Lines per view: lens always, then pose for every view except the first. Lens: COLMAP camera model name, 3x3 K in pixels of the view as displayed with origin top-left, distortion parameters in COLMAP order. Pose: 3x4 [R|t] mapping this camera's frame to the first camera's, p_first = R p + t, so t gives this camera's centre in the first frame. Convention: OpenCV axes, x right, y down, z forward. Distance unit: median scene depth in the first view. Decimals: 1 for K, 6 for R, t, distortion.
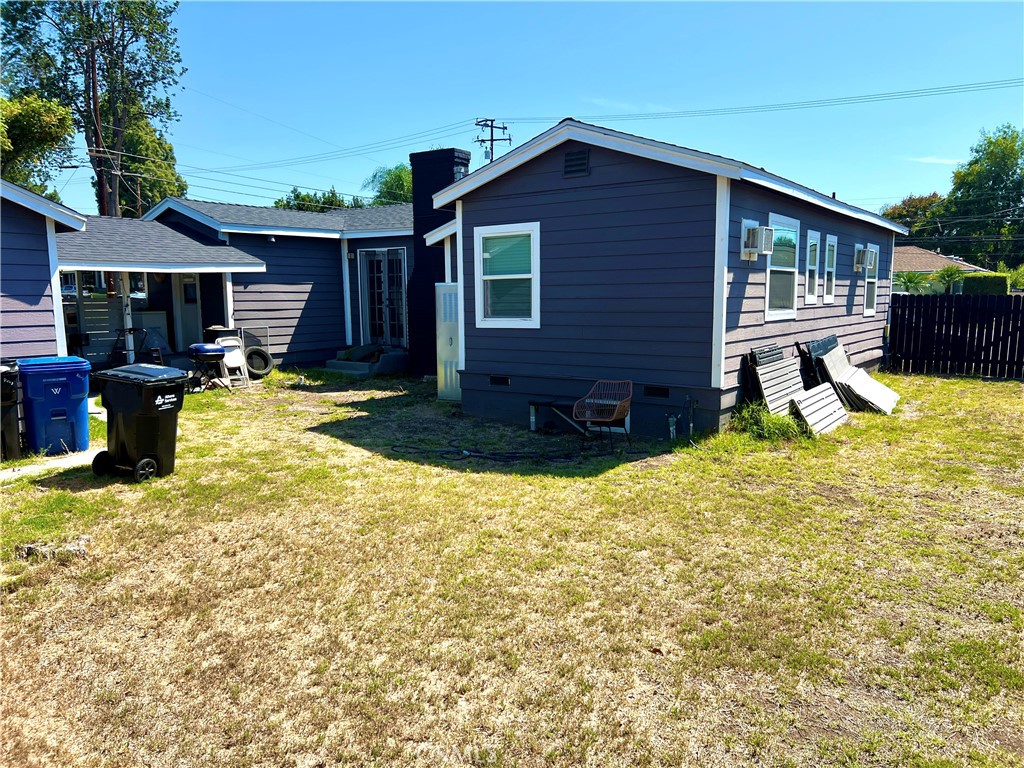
lens RADIAL K [[794.7, 0, 511.9], [0, 794.7, 384.0], [0, 0, 1]] dist [0.054518, -0.064840]
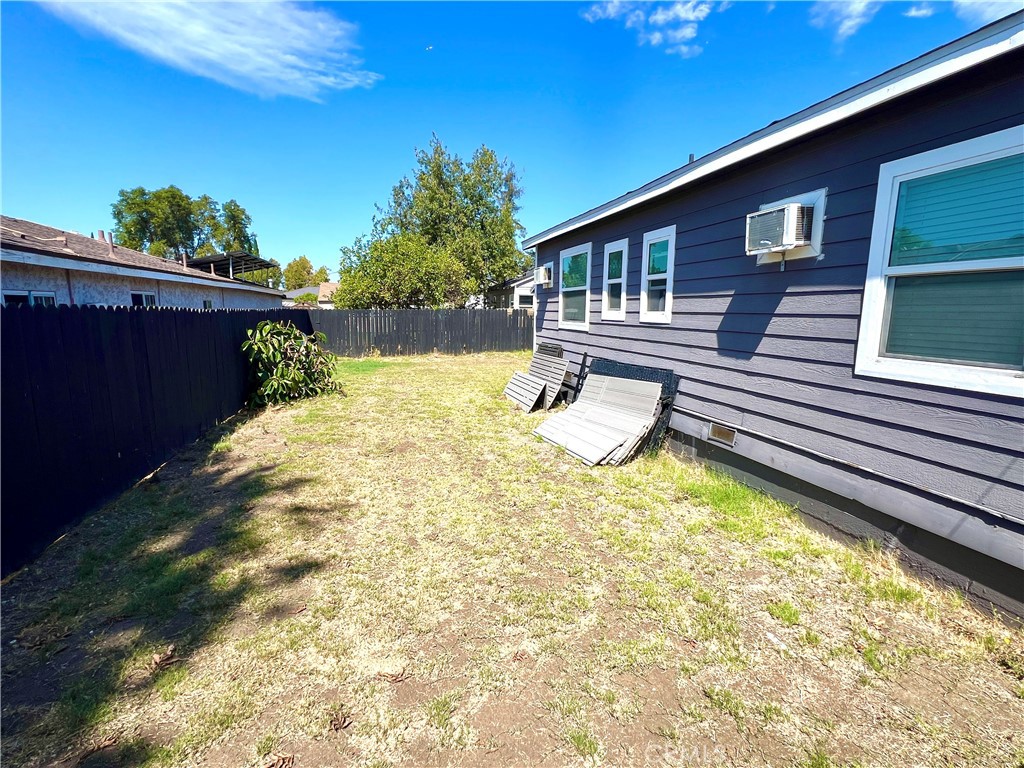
lens RADIAL K [[491.5, 0, 516.8], [0, 491.5, 391.5], [0, 0, 1]] dist [-0.007331, 0.002319]
pose [[-0.632772, 0.130304, -0.763295, 0.962308], [-0.087684, 0.967342, 0.237827, -0.156957], [0.769357, 0.217419, -0.600681, 1.369246]]
